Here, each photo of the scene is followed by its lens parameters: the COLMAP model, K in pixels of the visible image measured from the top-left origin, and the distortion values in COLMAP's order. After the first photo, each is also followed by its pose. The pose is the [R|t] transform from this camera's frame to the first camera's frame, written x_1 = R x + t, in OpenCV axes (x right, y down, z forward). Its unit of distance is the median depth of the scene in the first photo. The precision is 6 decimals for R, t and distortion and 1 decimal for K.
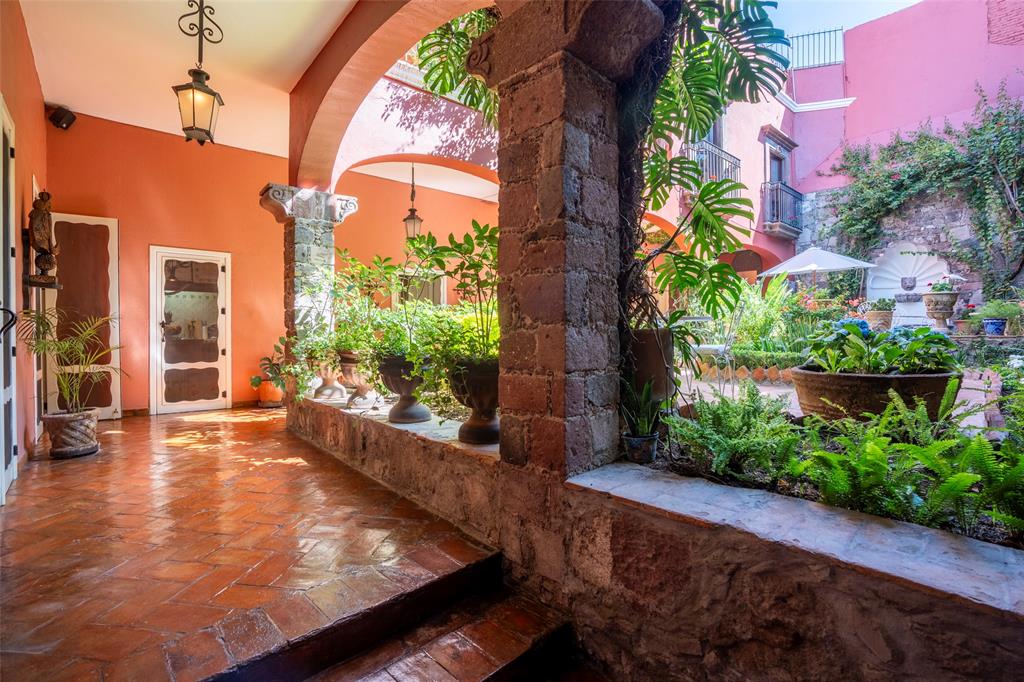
lens RADIAL K [[469.4, 0, 510.6], [0, 469.4, 334.9], [0, 0, 1]] dist [-0.067561, 0.027555]
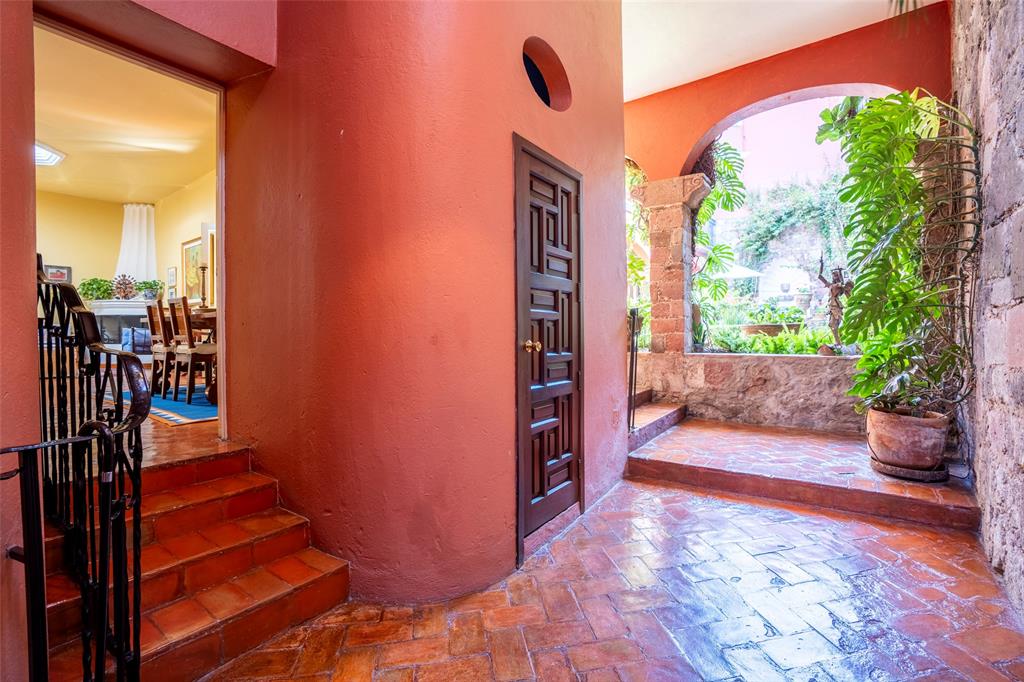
lens RADIAL K [[469.4, 0, 510.6], [0, 469.4, 334.9], [0, 0, 1]] dist [-0.067561, 0.027555]
pose [[0.982937, -0.003658, 0.183906, -0.588399], [0.003728, 0.999993, -0.000035, 0.077183], [-0.183905, 0.000720, 0.982944, -0.651233]]
